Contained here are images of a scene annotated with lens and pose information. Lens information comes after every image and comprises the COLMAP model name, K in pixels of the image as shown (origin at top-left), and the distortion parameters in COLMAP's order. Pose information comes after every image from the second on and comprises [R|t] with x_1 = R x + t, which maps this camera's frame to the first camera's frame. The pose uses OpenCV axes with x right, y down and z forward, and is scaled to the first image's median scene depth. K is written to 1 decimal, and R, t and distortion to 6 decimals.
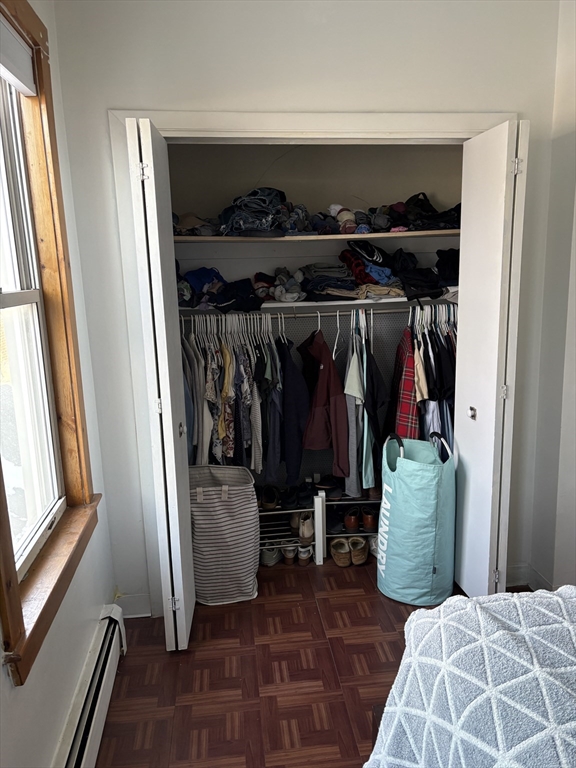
lens RADIAL K [[579.4, 0, 288.0], [0, 579.4, 384.0], [0, 0, 1]] dist [0.082088, -0.114270]
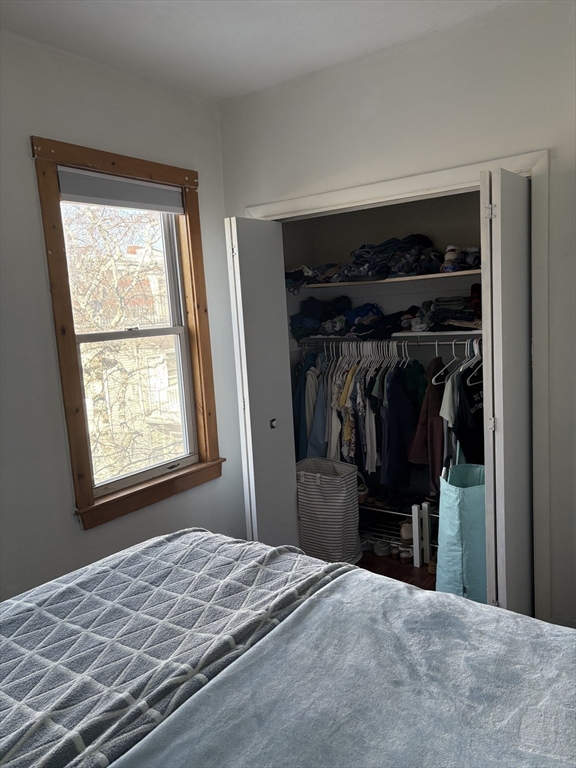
lens RADIAL K [[579.4, 0, 288.0], [0, 579.4, 384.0], [0, 0, 1]] dist [0.082088, -0.114270]
pose [[0.729166, 0.071758, -0.680565, 0.634430], [-0.092275, 0.995715, 0.006123, -0.023641], [0.678088, 0.058334, 0.732662, -0.007055]]
